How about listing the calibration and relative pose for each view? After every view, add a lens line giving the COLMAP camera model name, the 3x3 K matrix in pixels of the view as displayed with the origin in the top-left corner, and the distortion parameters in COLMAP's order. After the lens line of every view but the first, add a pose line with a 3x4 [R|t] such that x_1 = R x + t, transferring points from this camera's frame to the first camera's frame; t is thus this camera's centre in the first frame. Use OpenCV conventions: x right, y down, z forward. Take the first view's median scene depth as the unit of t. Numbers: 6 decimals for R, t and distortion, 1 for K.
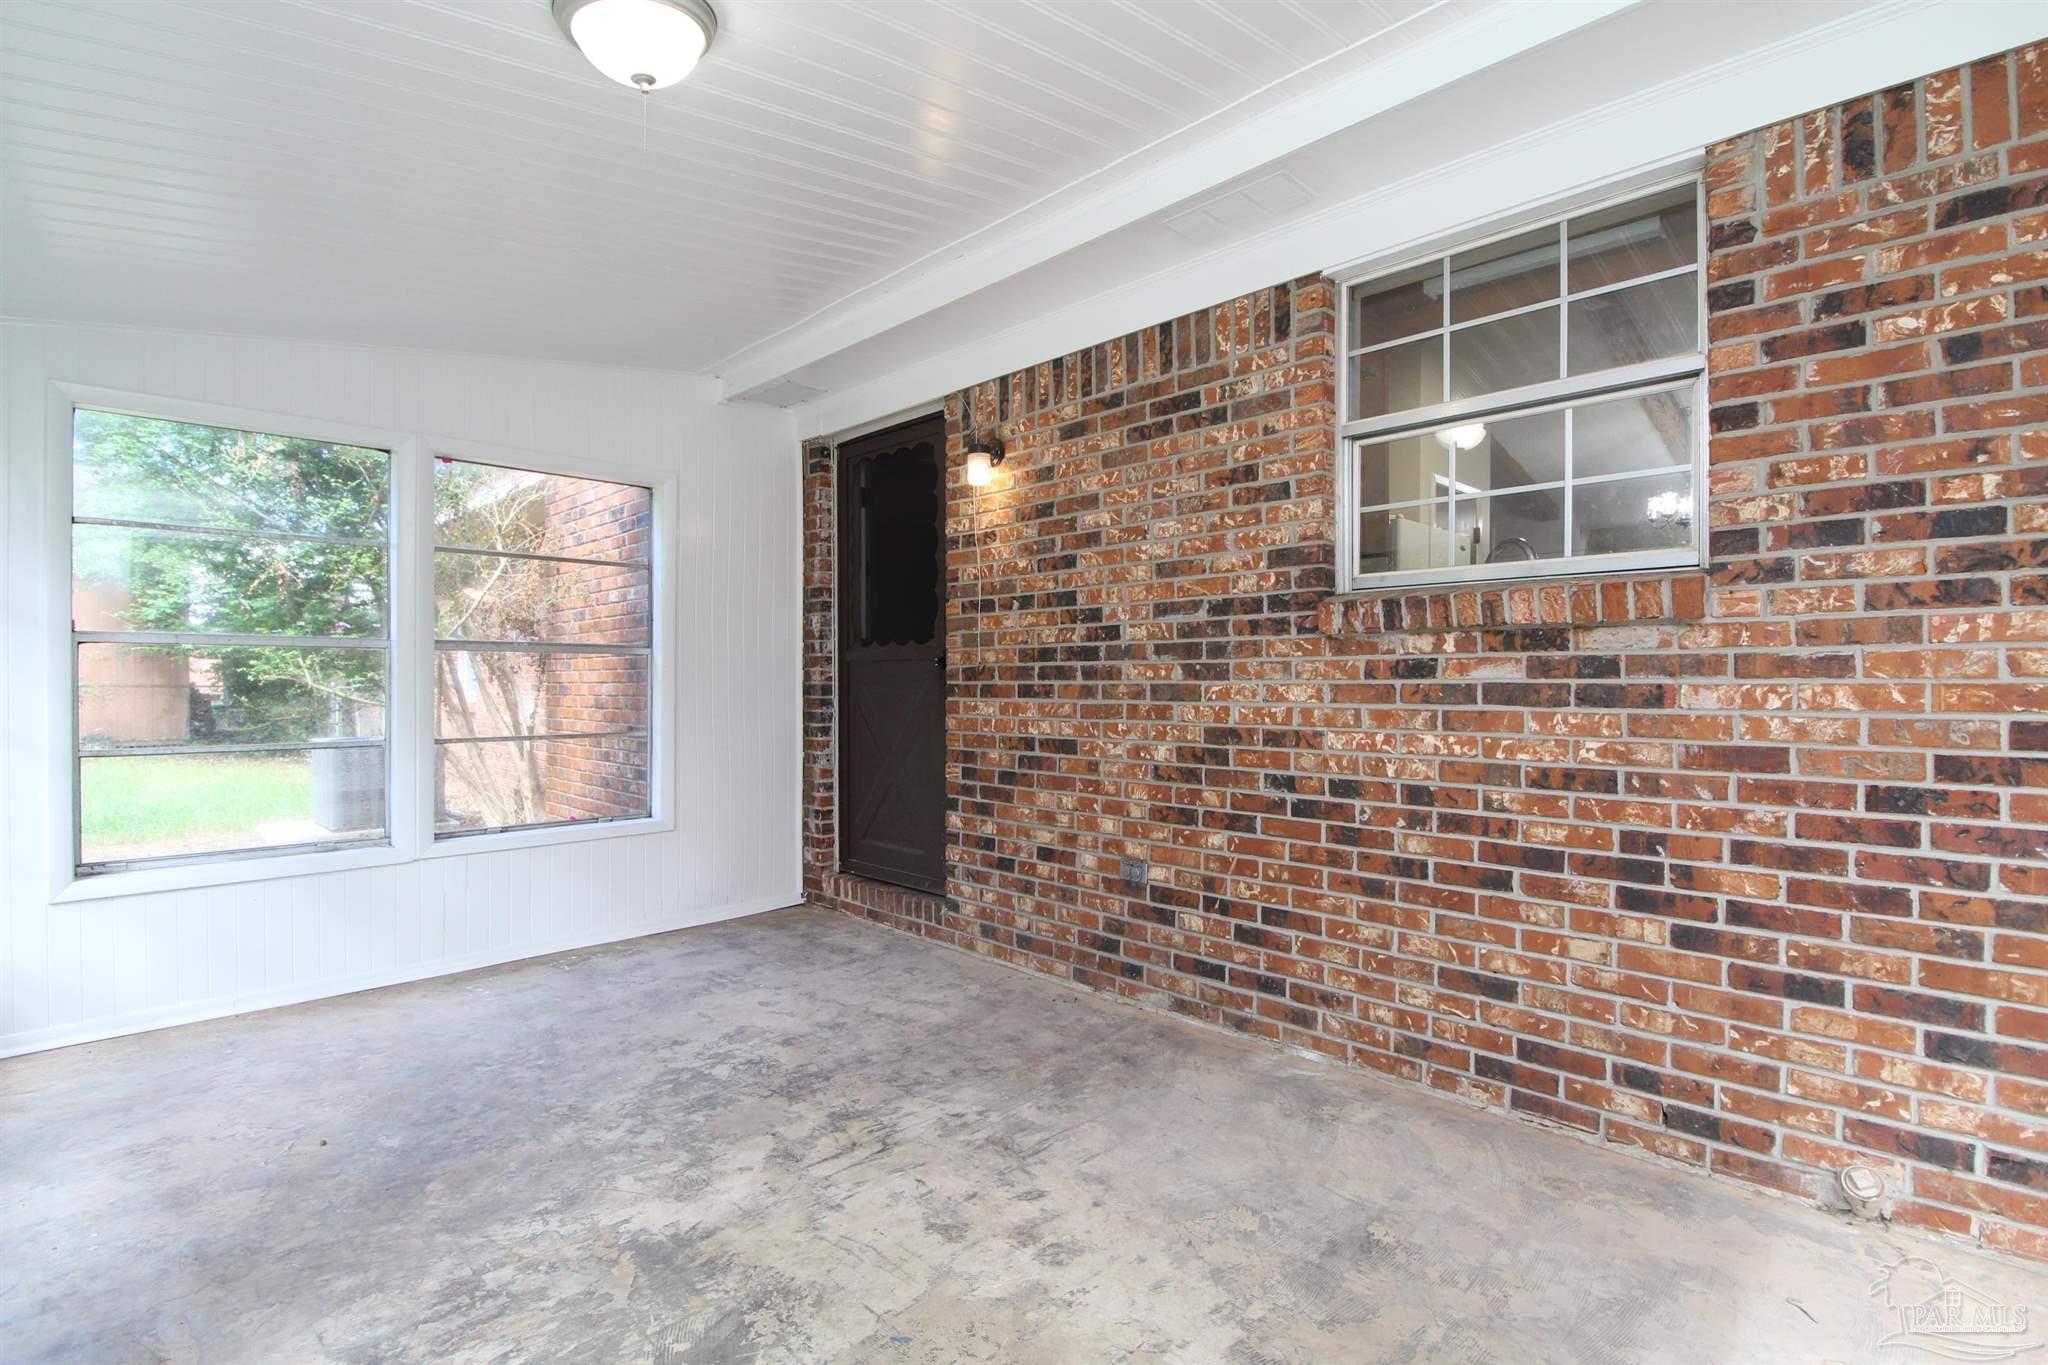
lens RADIAL K [[953.0, 0, 1040.6], [0, 953.0, 681.3], [0, 0, 1]] dist [-0.000665, -0.013048]
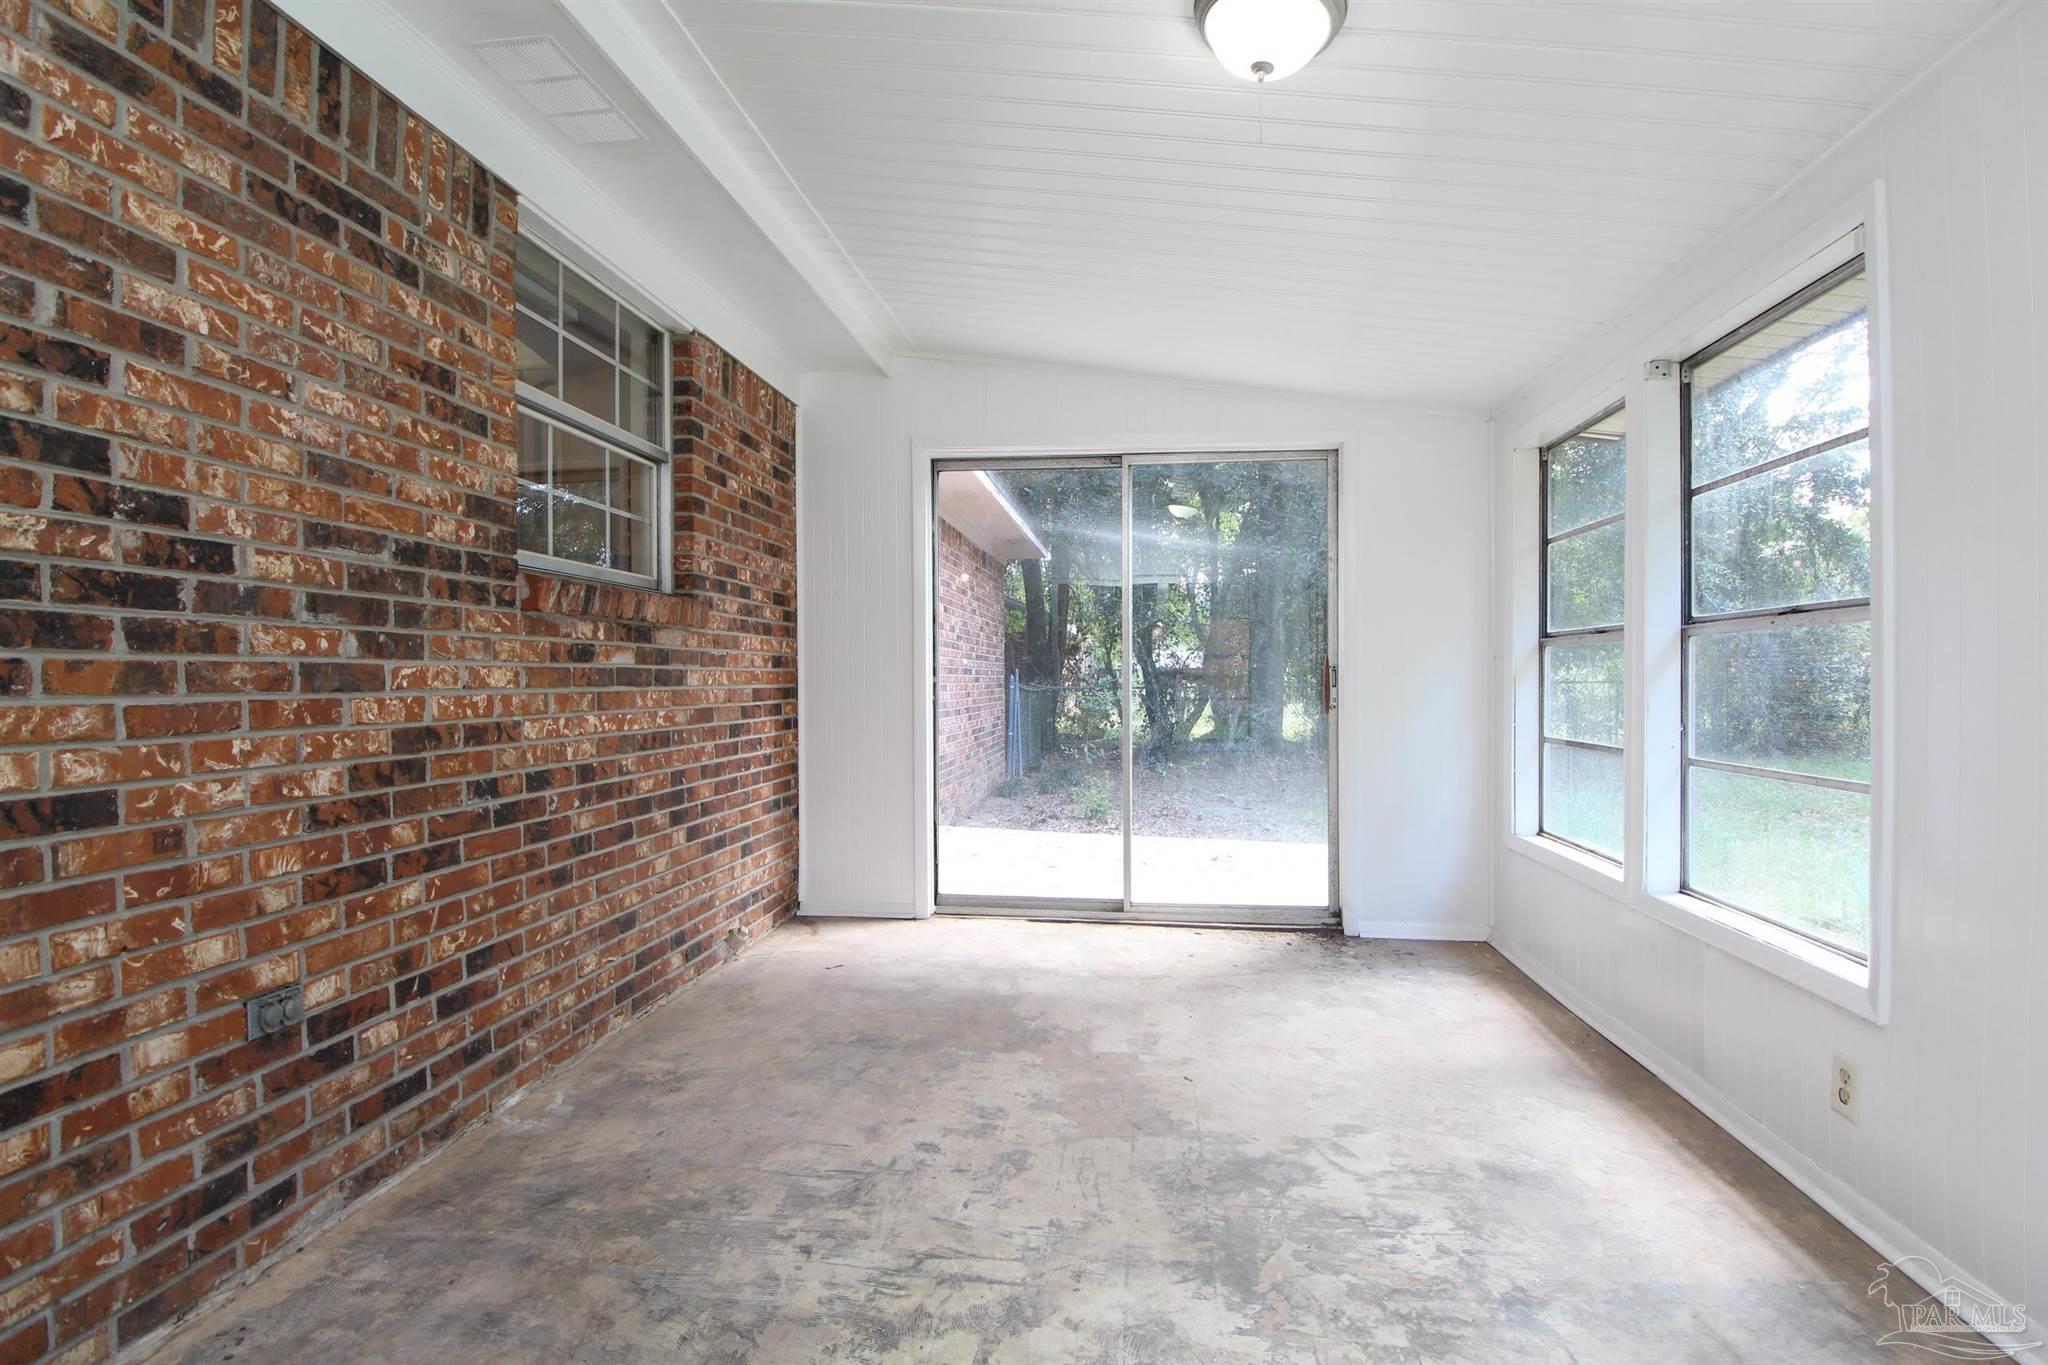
lens RADIAL K [[953.0, 0, 1040.6], [0, 953.0, 681.3], [0, 0, 1]] dist [-0.000665, -0.013048]
pose [[-0.616629, -0.000529, 0.787254, -0.640073], [0.001330, 0.999998, 0.001714, 0.014365], [-0.787253, 0.002103, -0.616627, 1.081377]]
